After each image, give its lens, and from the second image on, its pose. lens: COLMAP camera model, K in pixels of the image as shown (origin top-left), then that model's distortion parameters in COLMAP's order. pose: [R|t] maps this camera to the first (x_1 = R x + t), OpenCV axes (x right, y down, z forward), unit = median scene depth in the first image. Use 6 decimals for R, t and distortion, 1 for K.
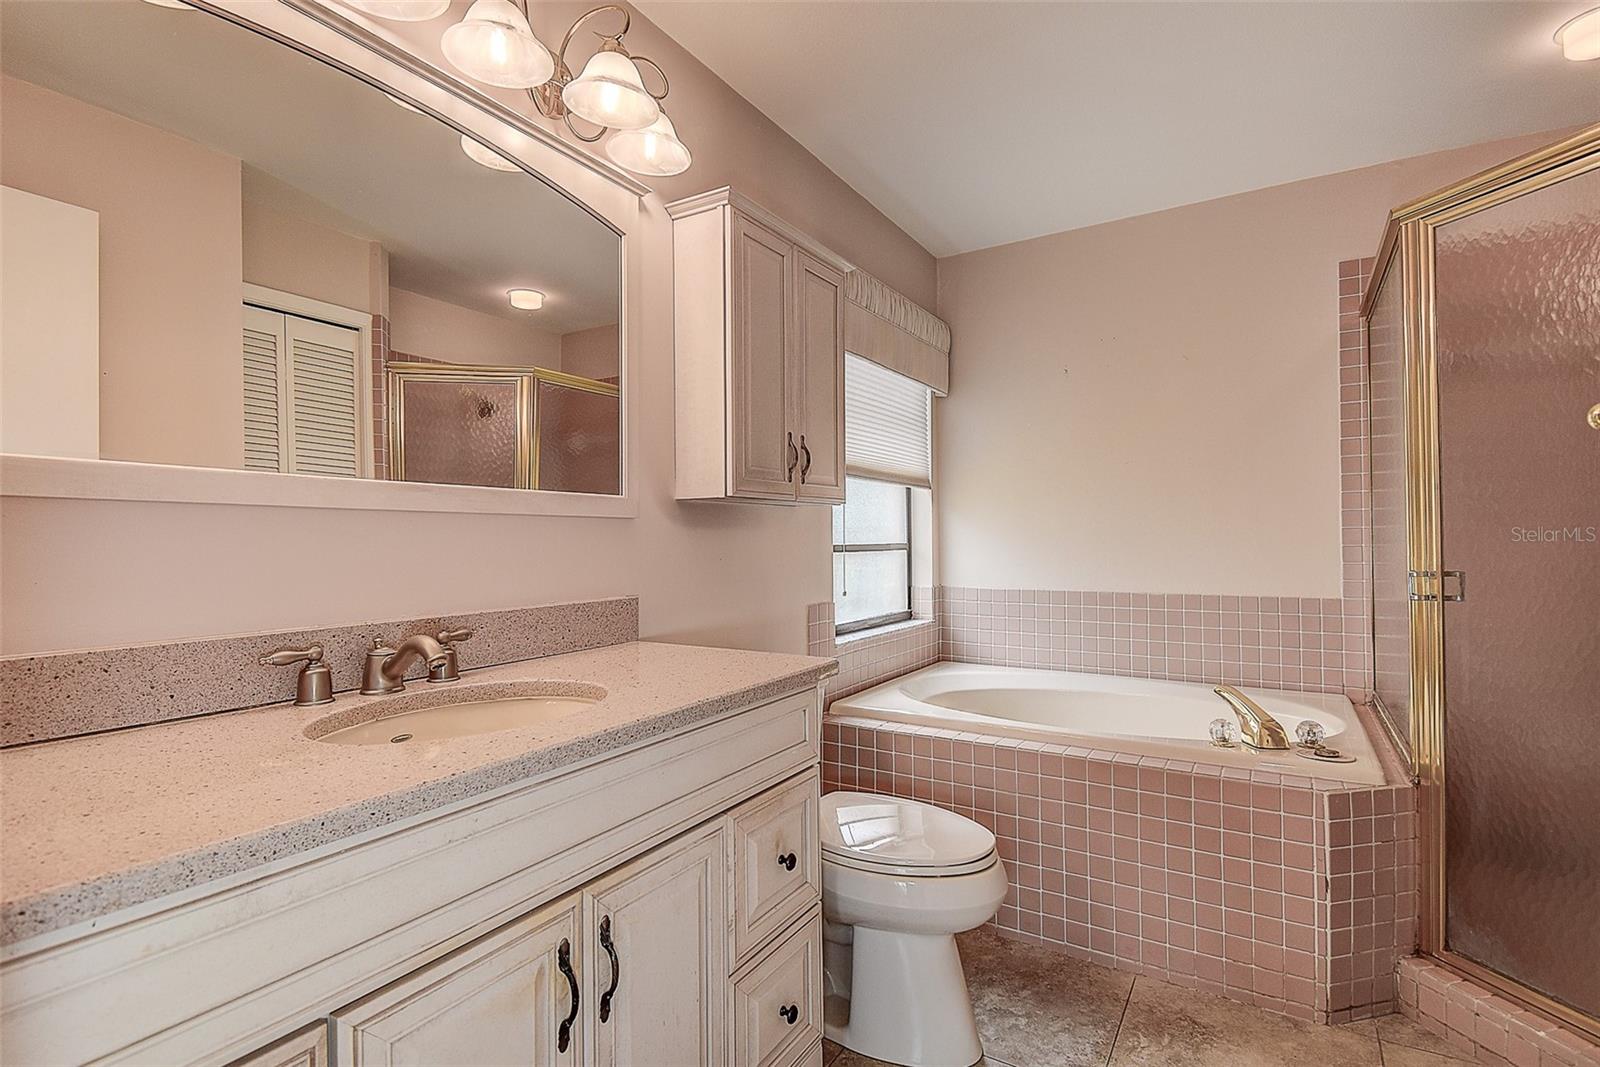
lens RADIAL K [[751.2, 0, 800.0], [0, 751.2, 533.5], [0, 0, 1]] dist [0.031429, -0.027312]
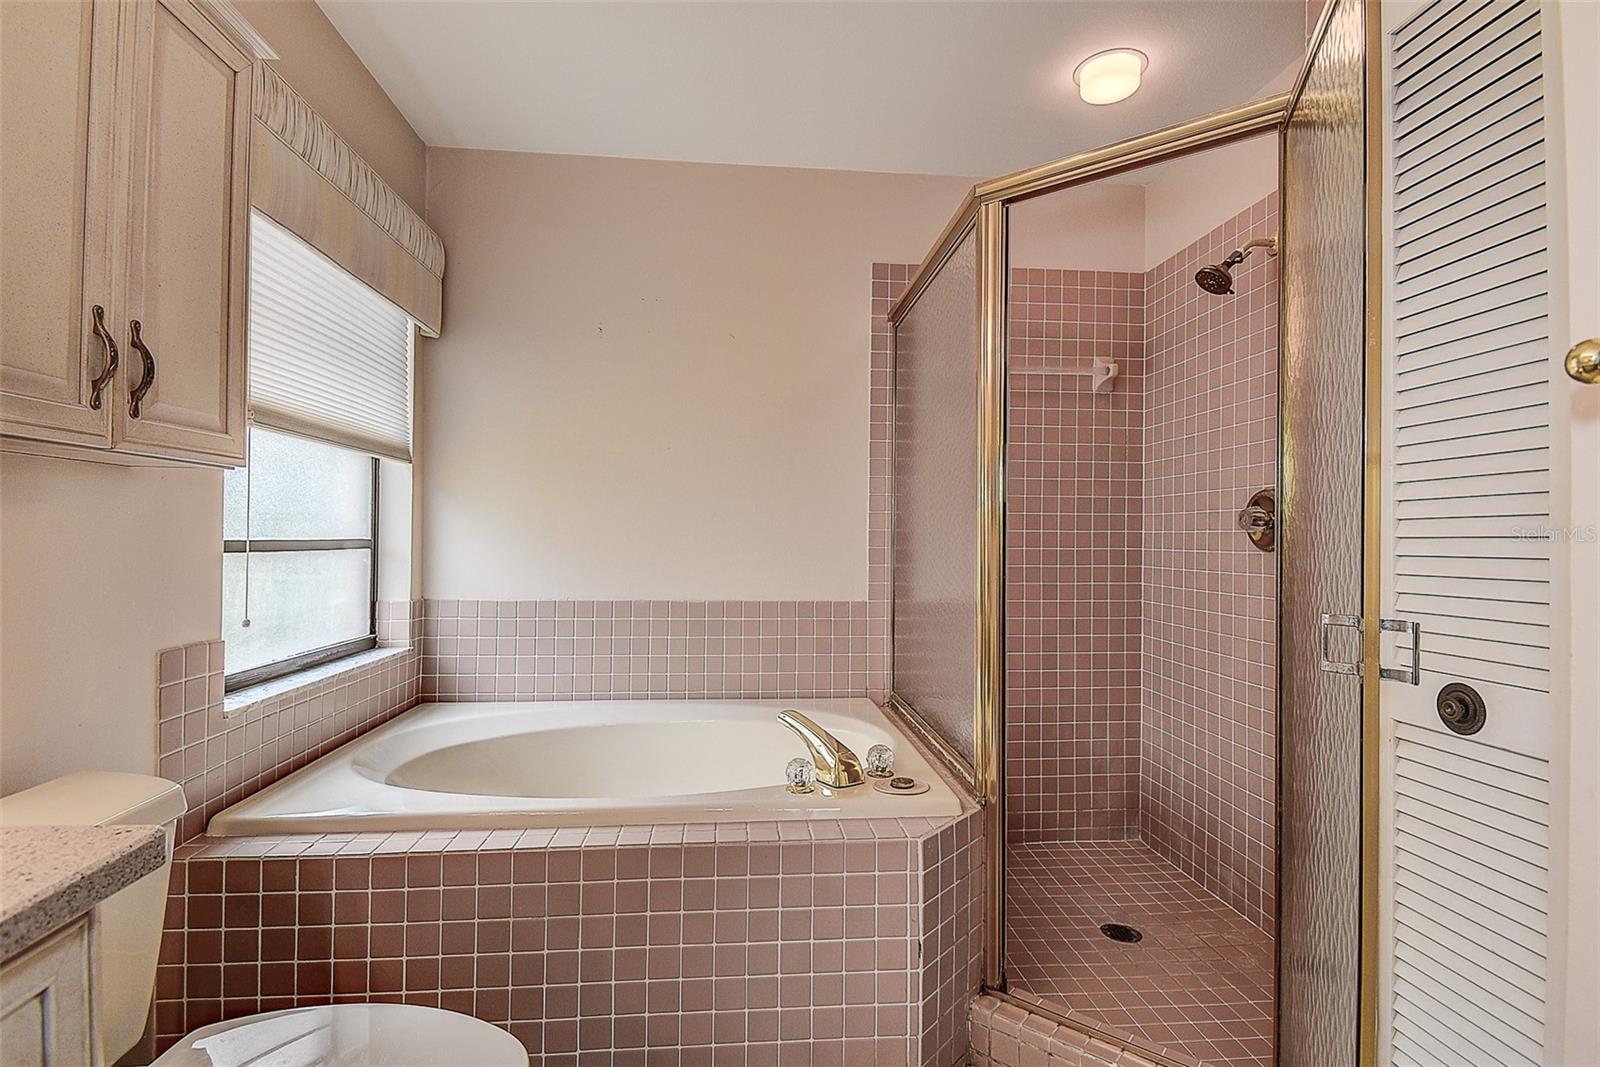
lens RADIAL K [[751.2, 0, 800.0], [0, 751.2, 533.5], [0, 0, 1]] dist [0.031429, -0.027312]
pose [[0.793615, 0.019961, 0.608092, 0.041638], [-0.022258, 0.999745, -0.003769, 0.002583], [-0.608013, -0.010544, 0.793857, 0.269905]]
